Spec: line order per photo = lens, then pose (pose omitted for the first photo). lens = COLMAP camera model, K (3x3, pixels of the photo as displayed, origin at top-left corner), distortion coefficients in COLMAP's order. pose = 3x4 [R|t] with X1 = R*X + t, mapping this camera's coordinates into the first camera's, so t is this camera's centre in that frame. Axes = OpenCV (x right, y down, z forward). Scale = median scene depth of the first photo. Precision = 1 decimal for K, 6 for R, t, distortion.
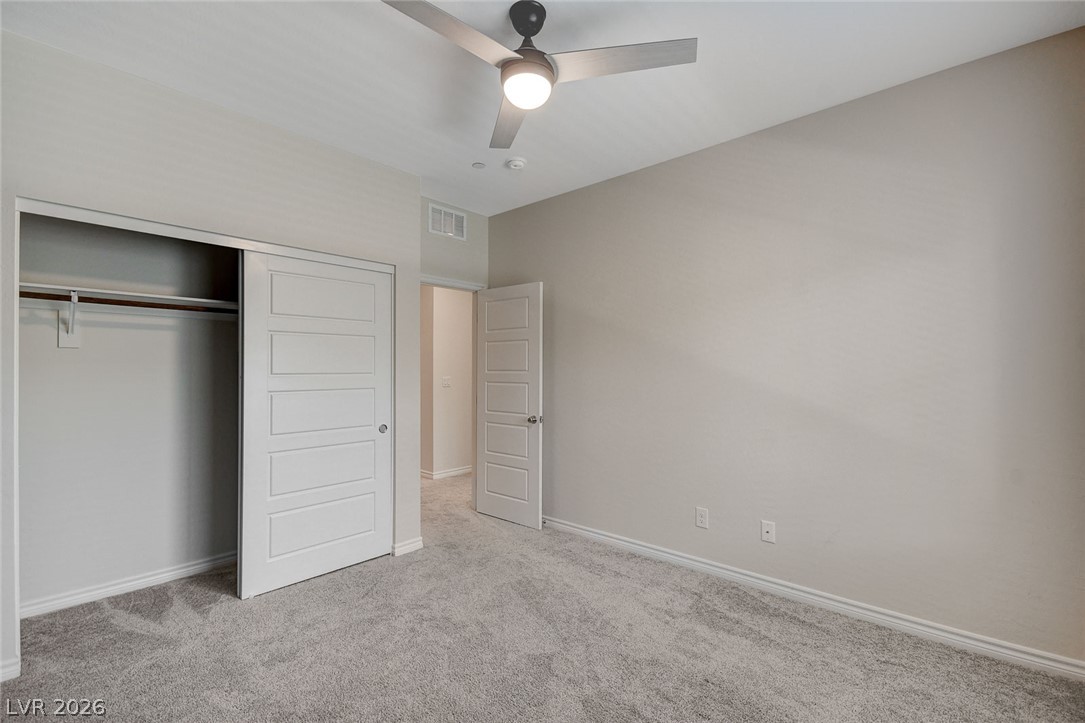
lens RADIAL K [[480.8, 0, 538.1], [0, 480.8, 362.8], [0, 0, 1]] dist [0.021653, -0.009949]
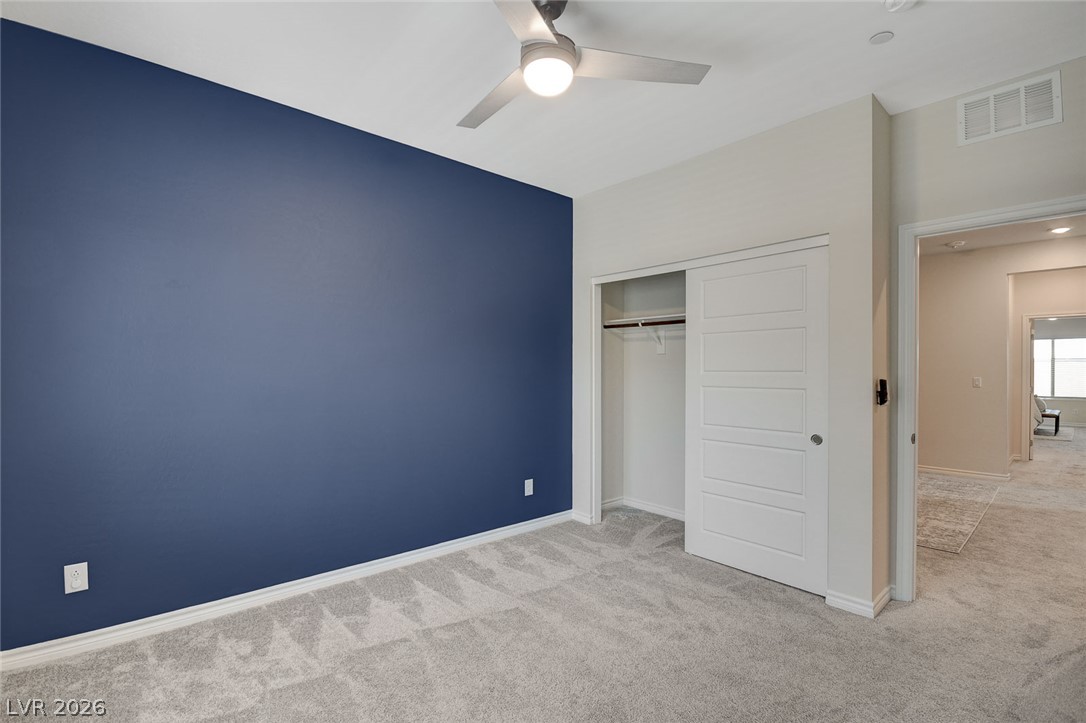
lens RADIAL K [[481.2, 0, 537.5], [0, 481.2, 370.9], [0, 0, 1]] dist [0.021653, -0.009949]
pose [[-0.114751, 0.002403, -0.993391, 0.683700], [0.003111, 0.999993, 0.002060, 0.021153], [0.993389, -0.002854, -0.114758, 0.782242]]
